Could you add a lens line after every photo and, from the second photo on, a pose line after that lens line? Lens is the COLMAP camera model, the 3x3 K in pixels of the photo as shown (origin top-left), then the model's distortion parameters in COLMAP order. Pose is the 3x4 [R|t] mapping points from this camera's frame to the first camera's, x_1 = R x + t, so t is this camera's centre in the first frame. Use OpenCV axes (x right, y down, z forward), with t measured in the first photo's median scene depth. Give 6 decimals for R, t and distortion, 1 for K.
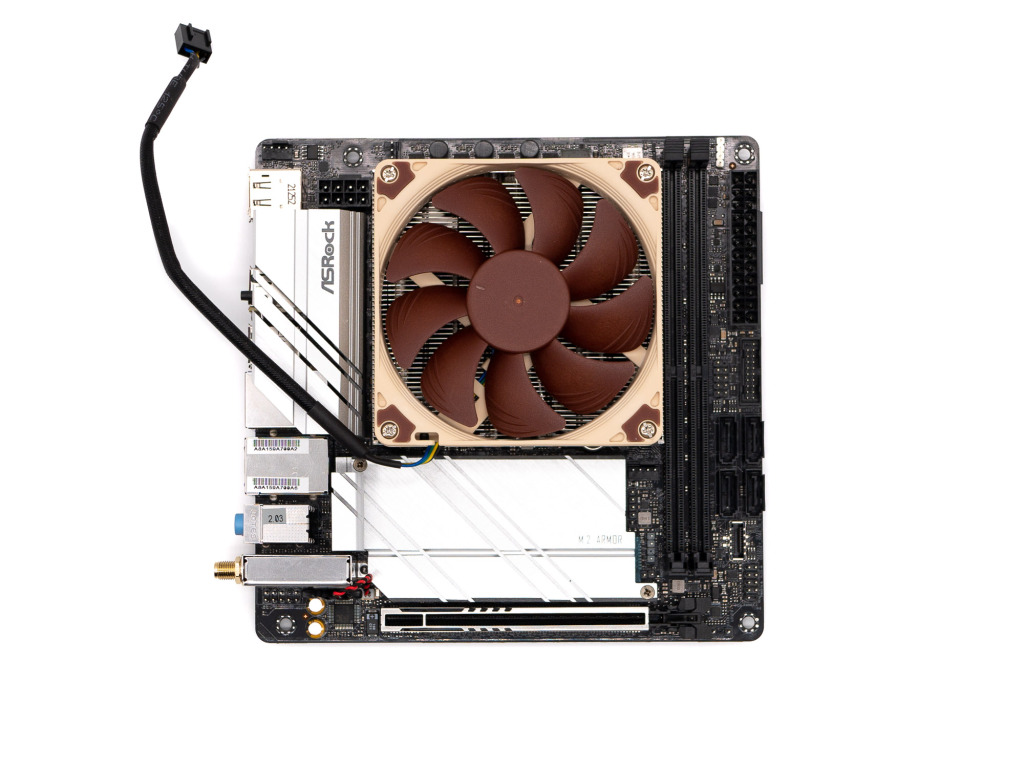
lens RADIAL K [[1956.0, 0, 483.3], [0, 1956.0, 384.7], [0, 0, 1]] dist [0.036514, -0.002837]
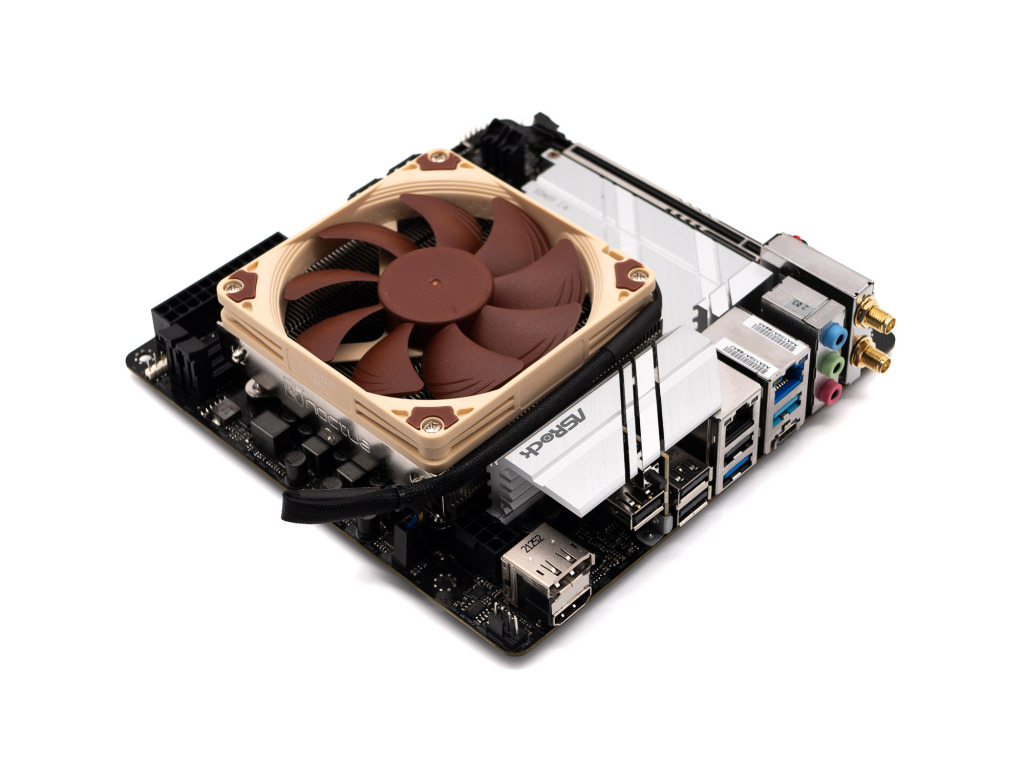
lens RADIAL K [[1956.0, 0, 483.3], [0, 1956.0, 384.7], [0, 0, 1]] dist [0.036514, -0.002837]
pose [[-0.705321, -0.468204, 0.532266, -0.491634], [0.708843, -0.457404, 0.536957, -0.524549], [-0.007945, 0.756020, 0.654500, 0.438598]]
